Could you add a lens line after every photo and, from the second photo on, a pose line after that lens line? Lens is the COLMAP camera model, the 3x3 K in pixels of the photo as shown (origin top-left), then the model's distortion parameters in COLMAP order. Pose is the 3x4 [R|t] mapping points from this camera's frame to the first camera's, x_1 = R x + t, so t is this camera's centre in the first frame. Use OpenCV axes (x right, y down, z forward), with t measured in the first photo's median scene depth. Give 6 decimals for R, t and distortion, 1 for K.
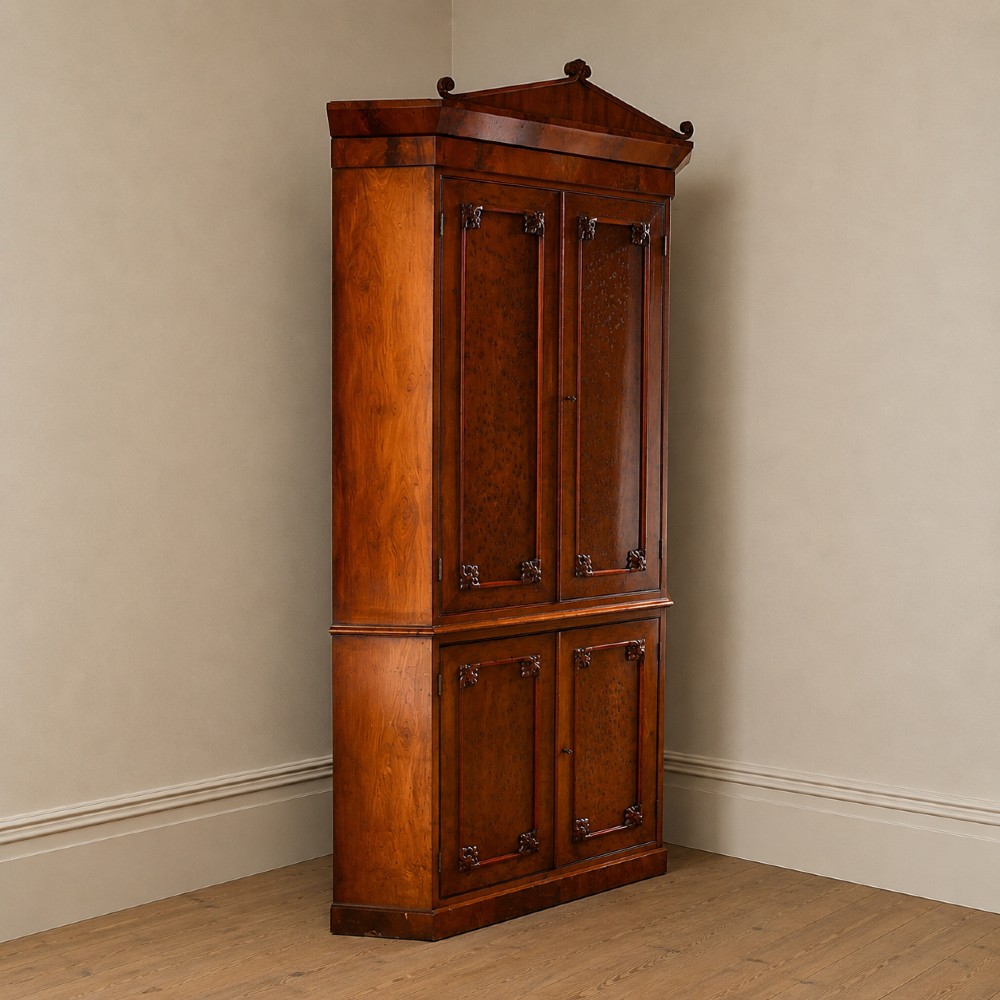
lens RADIAL K [[1305.2, 0, 500.0], [0, 1305.2, 500.0], [0, 0, 1]] dist [-0.155703, 0.106270]
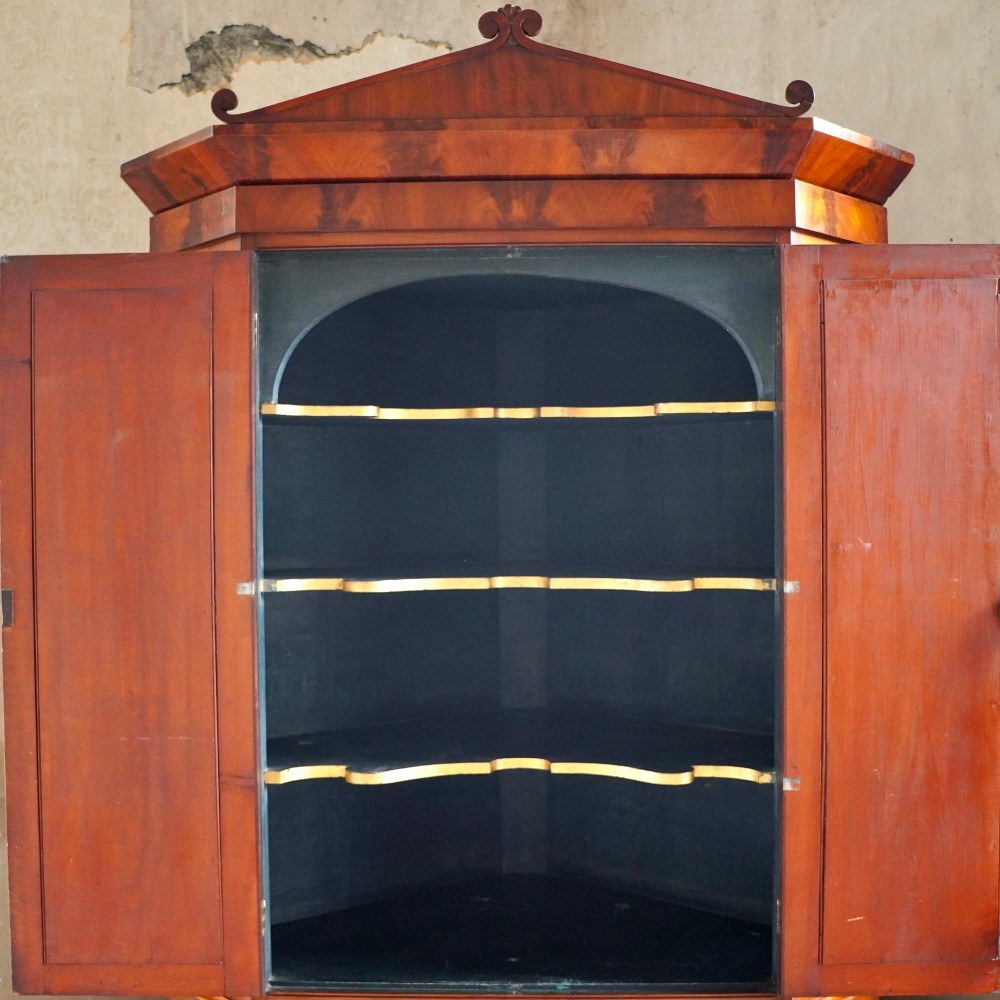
lens RADIAL K [[1305.2, 0, 500.0], [0, 1305.2, 500.0], [0, 0, 1]] dist [-0.155703, 0.106270]
pose [[0.776734, -0.015329, -0.629642, 0.387252], [-0.050563, 0.994959, -0.086598, -0.085681], [0.627796, 0.099100, 0.772044, 0.586243]]
